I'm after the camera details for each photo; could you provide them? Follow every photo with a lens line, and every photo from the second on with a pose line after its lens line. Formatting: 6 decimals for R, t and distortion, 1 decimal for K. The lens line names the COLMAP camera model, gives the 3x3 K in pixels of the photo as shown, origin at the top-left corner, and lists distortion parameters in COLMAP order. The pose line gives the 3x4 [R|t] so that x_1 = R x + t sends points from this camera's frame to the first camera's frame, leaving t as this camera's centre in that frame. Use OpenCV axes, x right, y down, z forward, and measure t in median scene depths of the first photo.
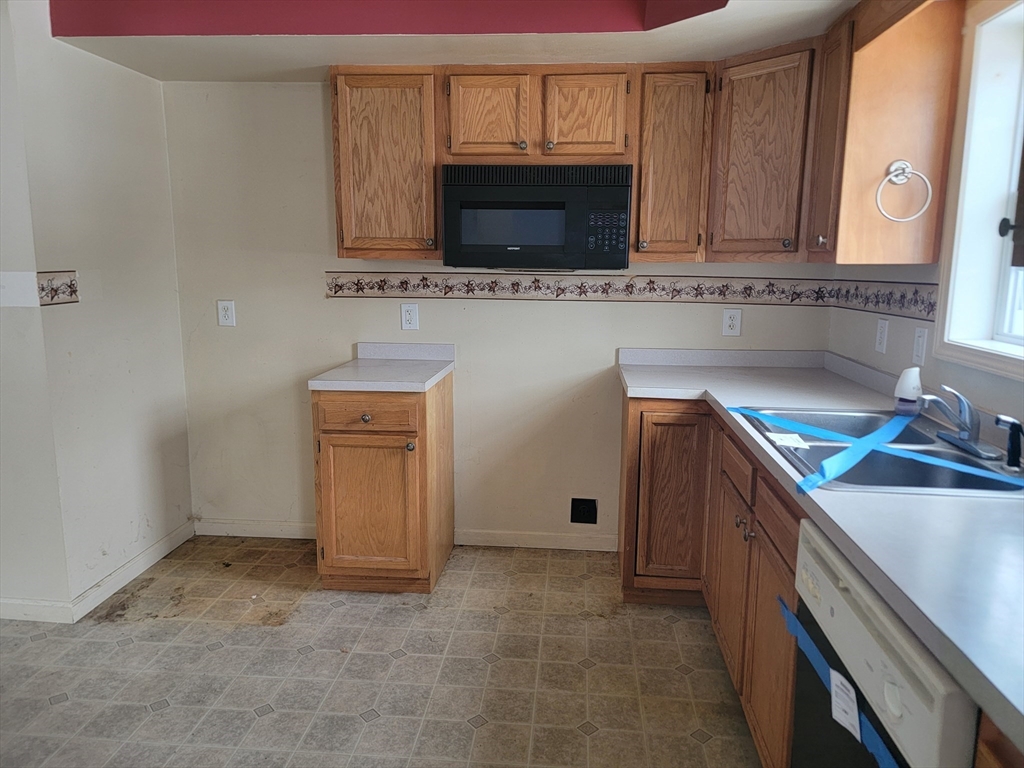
lens RADIAL K [[711.9, 0, 514.2], [0, 711.9, 375.6], [0, 0, 1]] dist [0.080455, -0.056329]
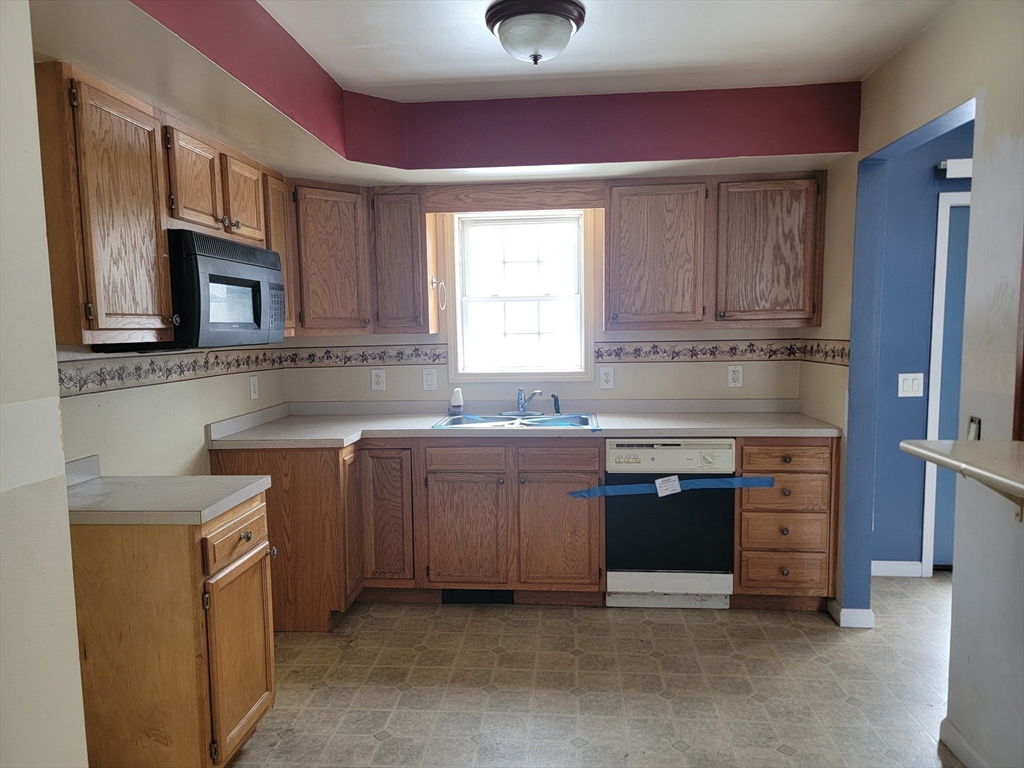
lens RADIAL K [[711.9, 0, 512.1], [0, 711.9, 389.4], [0, 0, 1]] dist [0.080455, -0.056329]
pose [[0.005364, -0.098996, 0.995073, -0.957915], [0.186487, 0.977730, 0.096265, -0.118246], [-0.982443, 0.185052, 0.023706, 0.629505]]
